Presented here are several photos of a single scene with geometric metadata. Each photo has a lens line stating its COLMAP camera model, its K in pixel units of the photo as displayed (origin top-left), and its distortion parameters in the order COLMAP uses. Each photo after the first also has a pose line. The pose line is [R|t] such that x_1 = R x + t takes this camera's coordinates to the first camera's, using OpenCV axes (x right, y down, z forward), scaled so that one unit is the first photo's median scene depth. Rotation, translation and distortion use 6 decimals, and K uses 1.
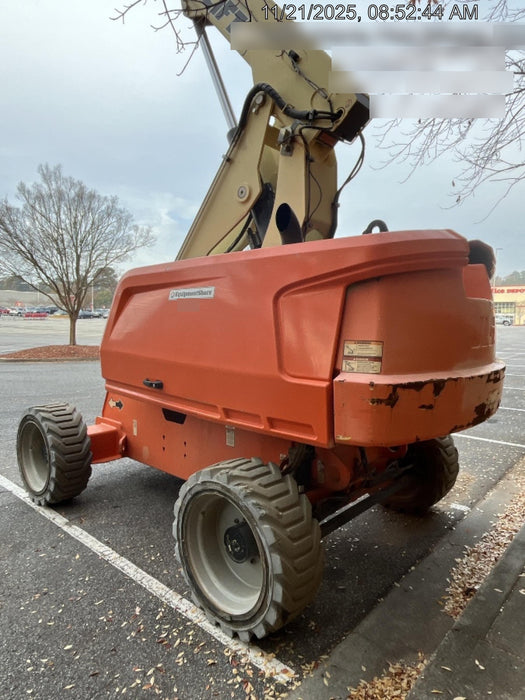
lens RADIAL K [[332.8, 0, 262.5], [0, 332.8, 350.0], [0, 0, 1]] dist [-0.000842, -0.000251]
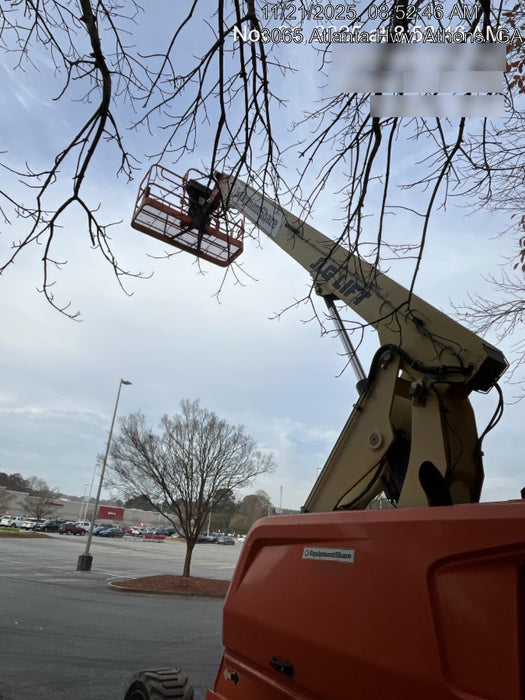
lens RADIAL K [[331.6, 0, 254.9], [0, 331.6, 350.3], [0, 0, 1]] dist [0.000302, -0.000018]
pose [[0.980867, -0.024100, -0.193182, -0.209270], [-0.047294, 0.933083, -0.356539, -0.342039], [0.188848, 0.358854, 0.914090, -0.075883]]
